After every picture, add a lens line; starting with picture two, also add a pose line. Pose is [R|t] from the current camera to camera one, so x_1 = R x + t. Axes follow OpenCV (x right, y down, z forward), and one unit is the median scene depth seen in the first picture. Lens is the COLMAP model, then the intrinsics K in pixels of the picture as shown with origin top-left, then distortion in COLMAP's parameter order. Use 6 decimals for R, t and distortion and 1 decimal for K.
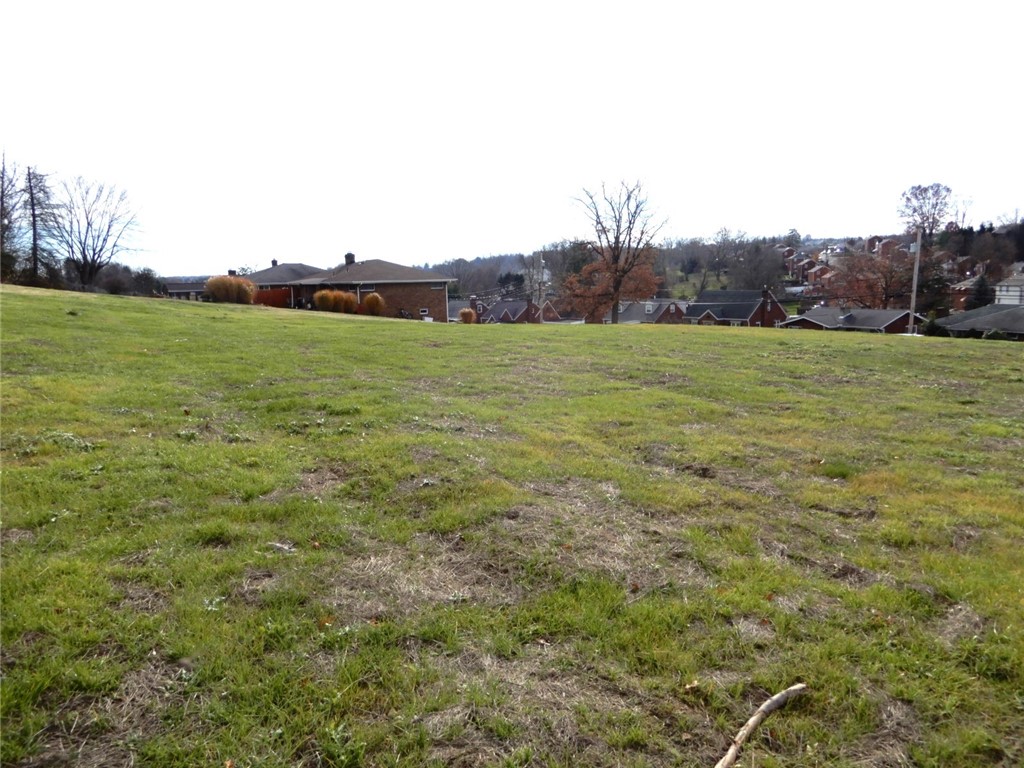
lens RADIAL K [[731.4, 0, 510.3], [0, 731.4, 382.9], [0, 0, 1]] dist [0.005349, -0.001205]
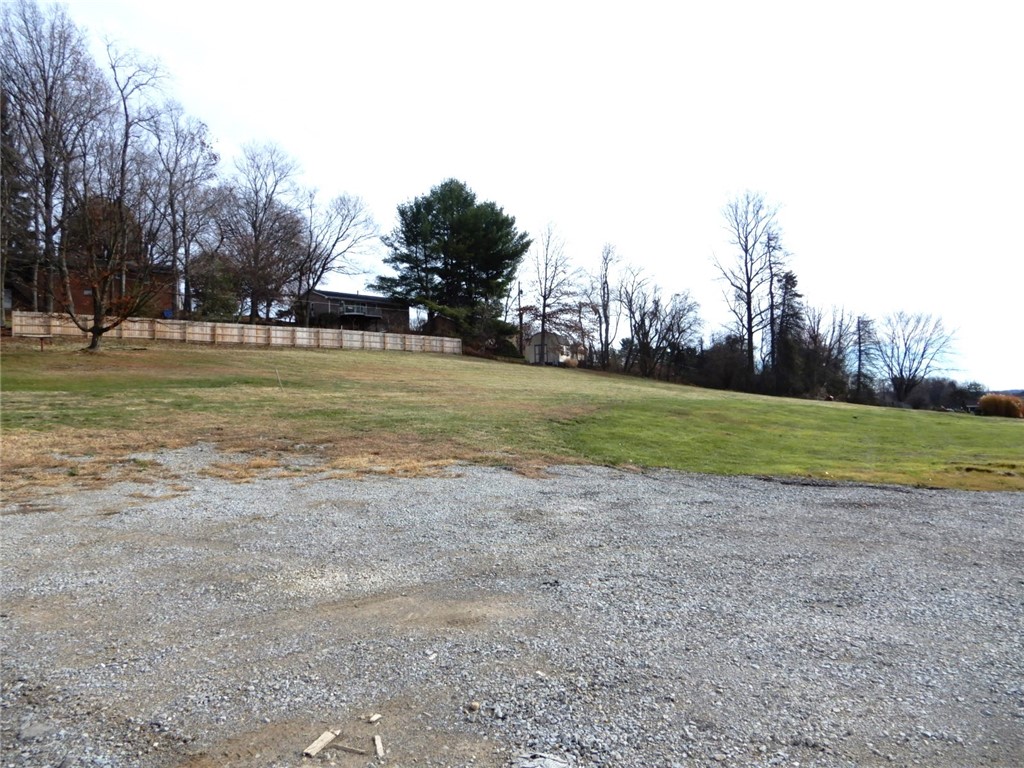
lens RADIAL K [[731.4, 0, 508.1], [0, 731.4, 384.8], [0, 0, 1]] dist [0.005349, -0.001205]
pose [[0.515622, -0.020178, -0.856578, 0.107072], [-0.110323, 0.989837, -0.089727, 0.017586], [0.849684, 0.140765, 0.508156, -0.144298]]
